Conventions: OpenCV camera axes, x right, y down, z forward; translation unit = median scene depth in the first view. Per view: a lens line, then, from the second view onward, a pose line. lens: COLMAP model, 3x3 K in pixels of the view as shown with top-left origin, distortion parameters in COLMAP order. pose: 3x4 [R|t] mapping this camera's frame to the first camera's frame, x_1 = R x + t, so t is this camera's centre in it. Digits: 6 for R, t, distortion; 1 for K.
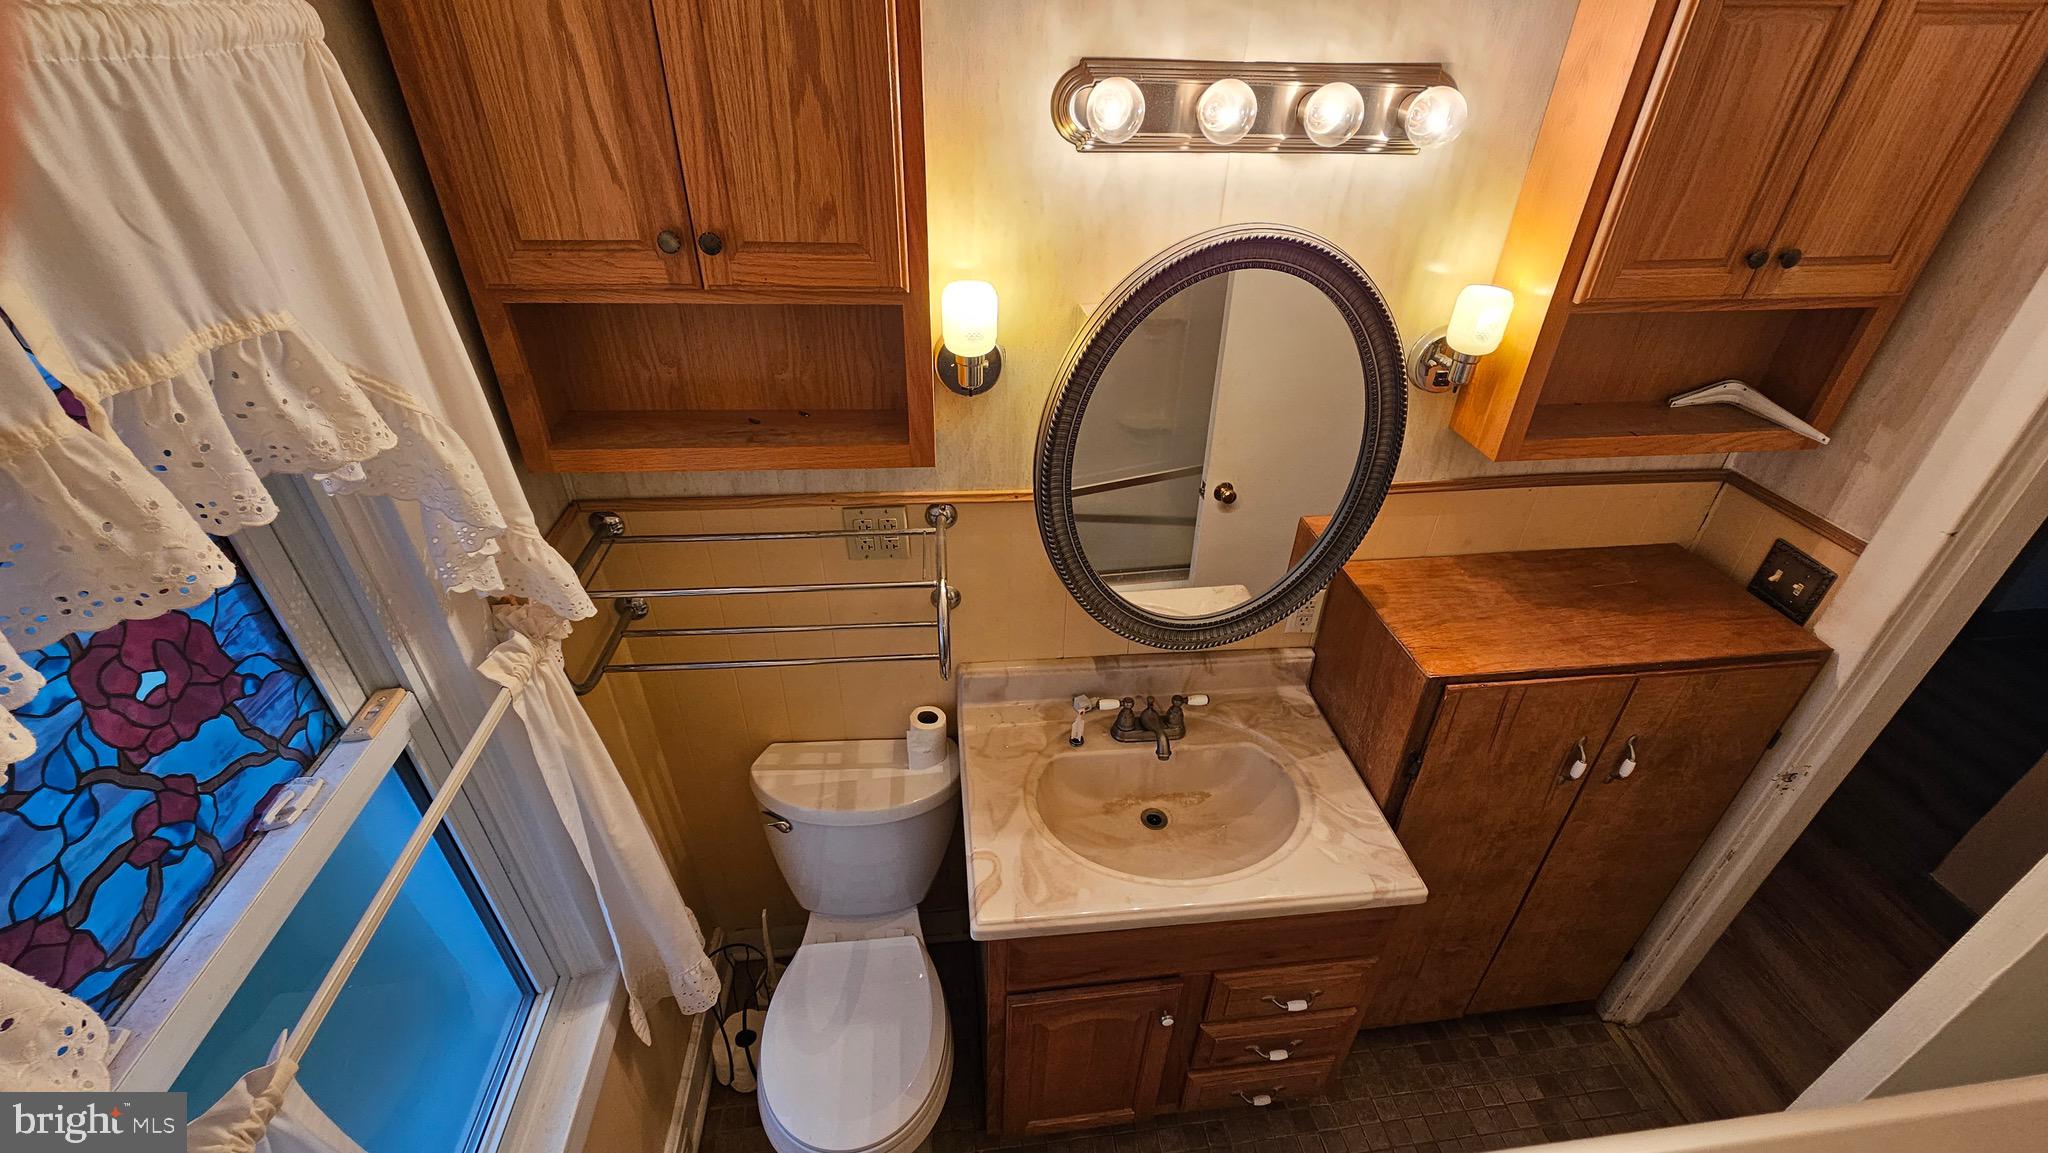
lens RADIAL K [[838.2, 0, 1033.4], [0, 838.2, 577.8], [0, 0, 1]] dist [0.001354, -0.000844]
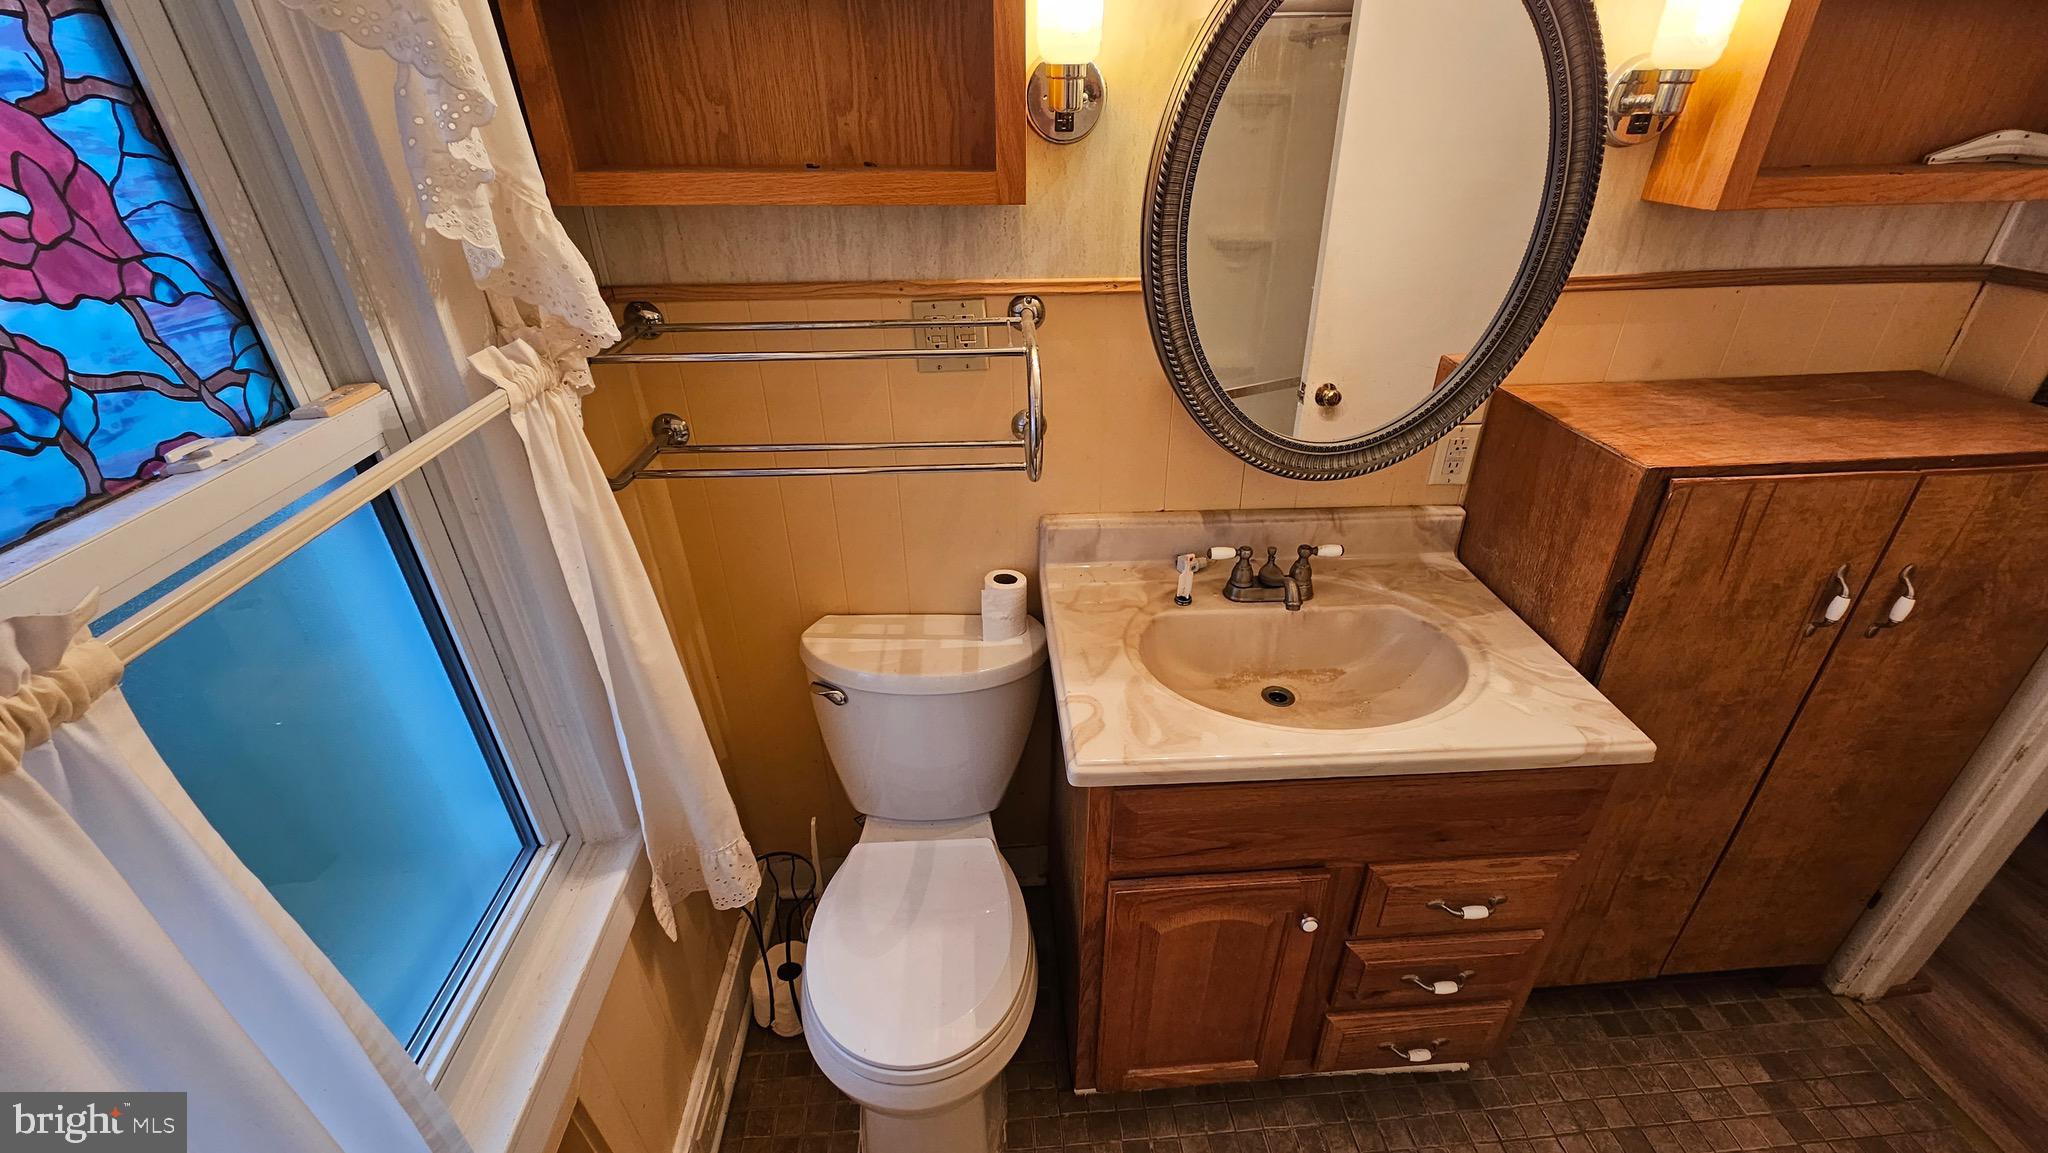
lens RADIAL K [[838.2, 0, 1032.0], [0, 838.2, 576.7], [0, 0, 1]] dist [0.001354, -0.000844]
pose [[0.998087, -0.002261, -0.061782, -0.052465], [-0.001779, 0.997867, -0.065258, 0.250281], [0.061798, 0.065243, 0.995954, 0.170856]]
